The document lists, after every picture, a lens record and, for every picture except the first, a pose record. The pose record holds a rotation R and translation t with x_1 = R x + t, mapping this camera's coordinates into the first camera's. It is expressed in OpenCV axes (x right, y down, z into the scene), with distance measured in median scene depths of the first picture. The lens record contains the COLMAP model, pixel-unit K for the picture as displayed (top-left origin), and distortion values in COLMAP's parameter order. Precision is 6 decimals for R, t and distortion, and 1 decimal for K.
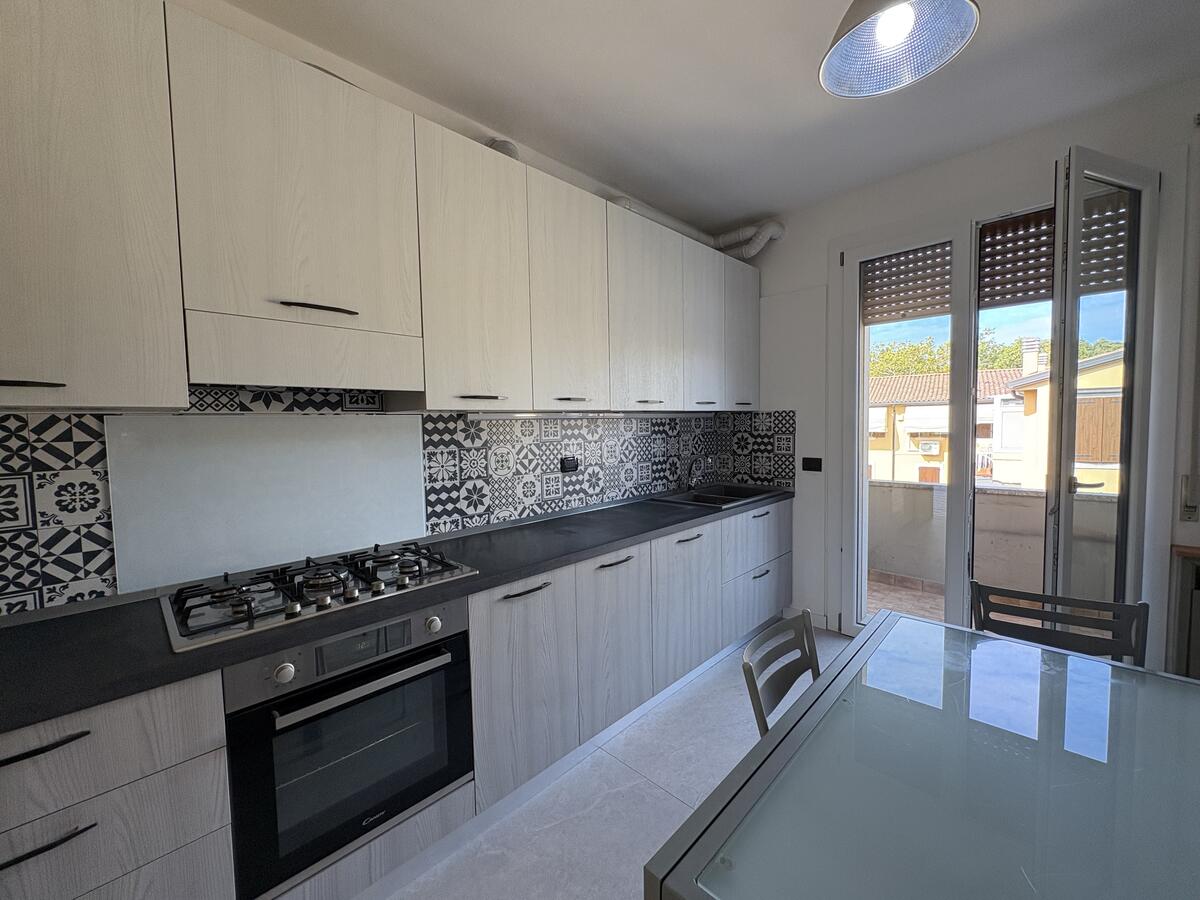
lens RADIAL K [[477.0, 0, 597.1], [0, 477.0, 450.1], [0, 0, 1]] dist [-0.000839, -0.000182]
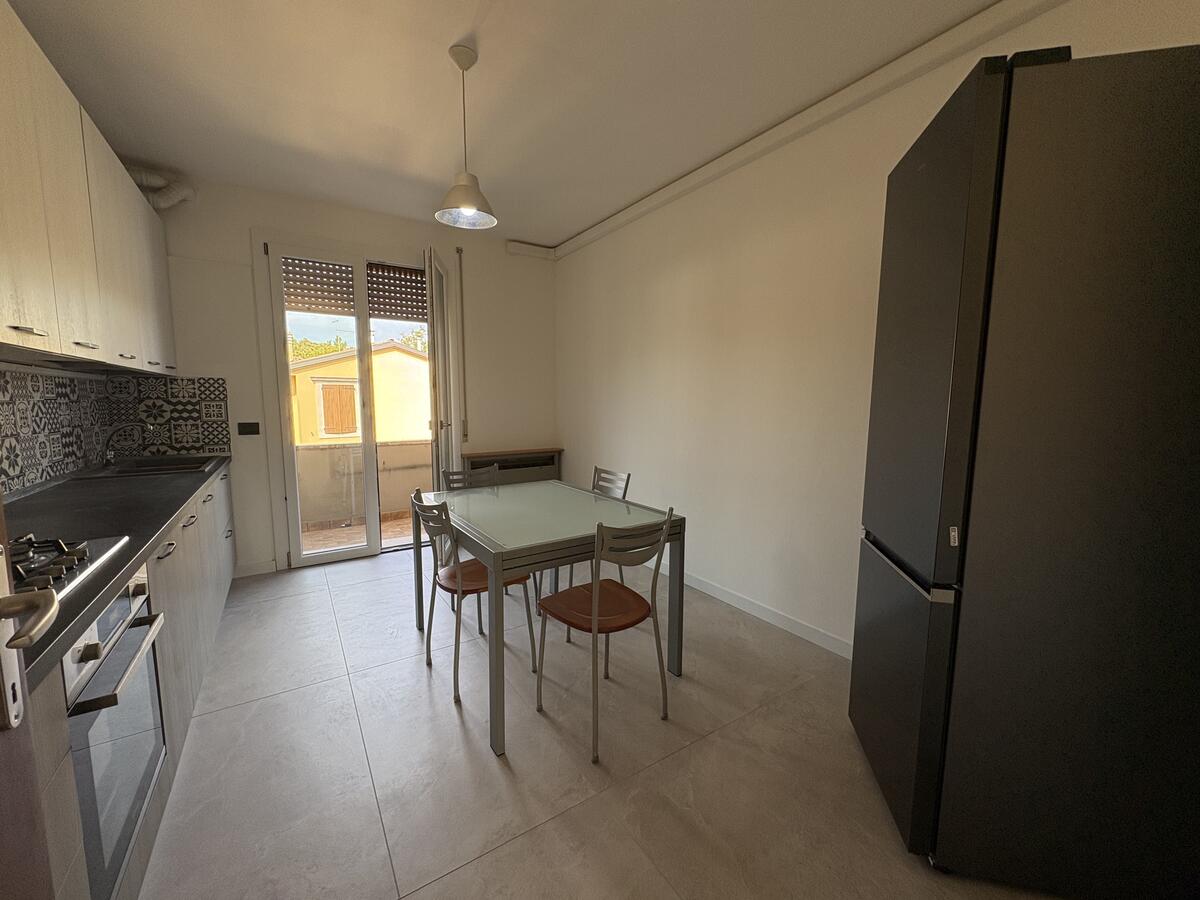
lens RADIAL K [[477.0, 0, 597.6], [0, 477.0, 452.1], [0, 0, 1]] dist [-0.000839, -0.000182]
pose [[0.207840, -0.086691, 0.974314, -0.446383], [0.050052, 0.995703, 0.077917, 0.037385], [-0.976881, 0.032572, 0.211286, -0.012362]]
